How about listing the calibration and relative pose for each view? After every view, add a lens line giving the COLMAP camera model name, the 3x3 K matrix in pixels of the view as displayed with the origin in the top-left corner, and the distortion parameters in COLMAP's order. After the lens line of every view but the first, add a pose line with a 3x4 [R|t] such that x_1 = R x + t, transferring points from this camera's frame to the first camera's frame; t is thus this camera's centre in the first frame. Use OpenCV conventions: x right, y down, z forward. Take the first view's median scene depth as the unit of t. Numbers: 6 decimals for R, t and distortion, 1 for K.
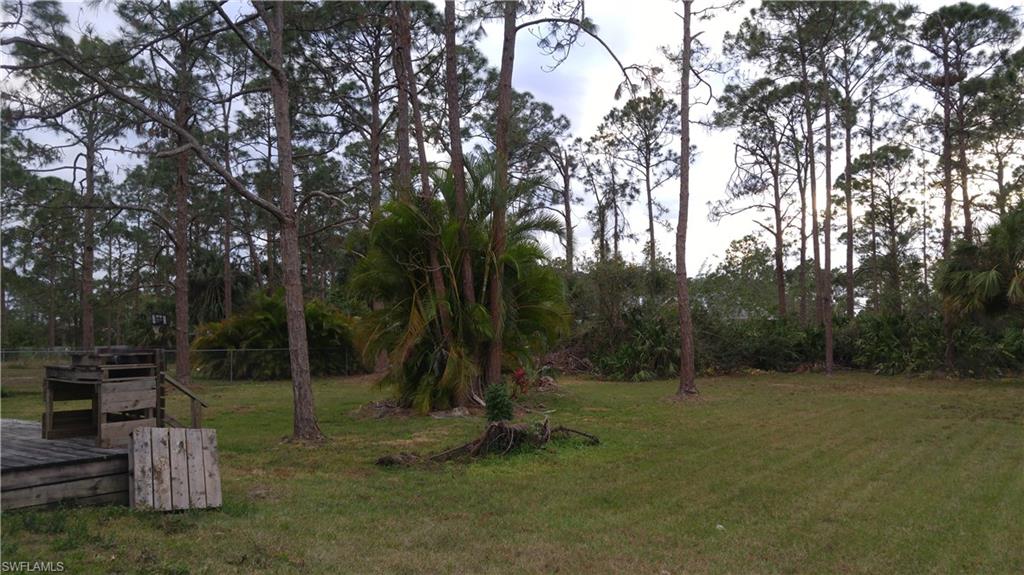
lens RADIAL K [[769.6, 0, 520.5], [0, 769.6, 301.2], [0, 0, 1]] dist [0.018834, 0.011643]
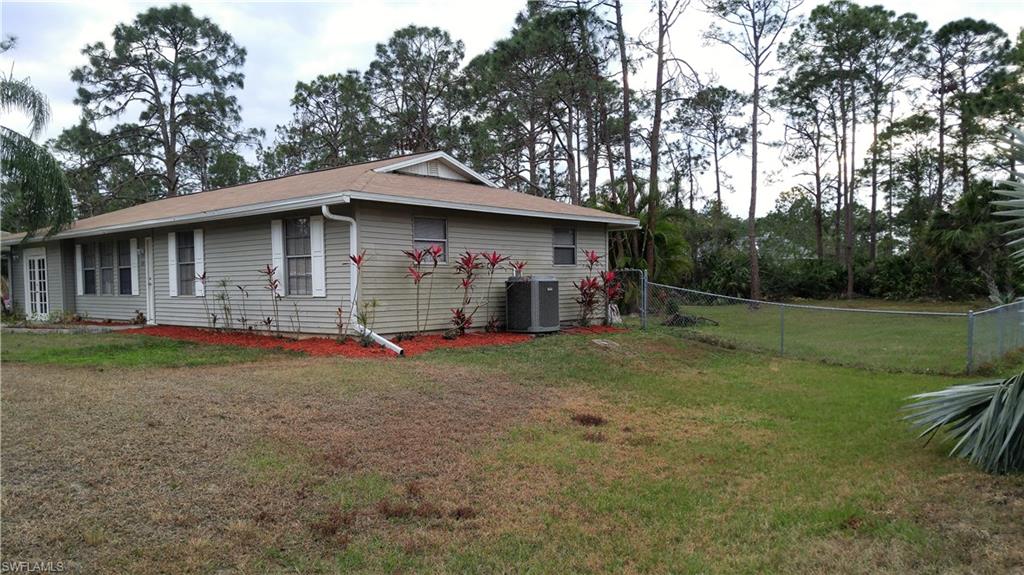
lens RADIAL K [[769.6, 0, 508.7], [0, 769.6, 295.3], [0, 0, 1]] dist [0.018834, 0.011643]
pose [[0.997678, -0.004724, -0.067949, -0.100015], [0.009667, 0.997314, 0.072598, -0.018025], [0.067424, -0.073087, 0.995044, -0.347295]]
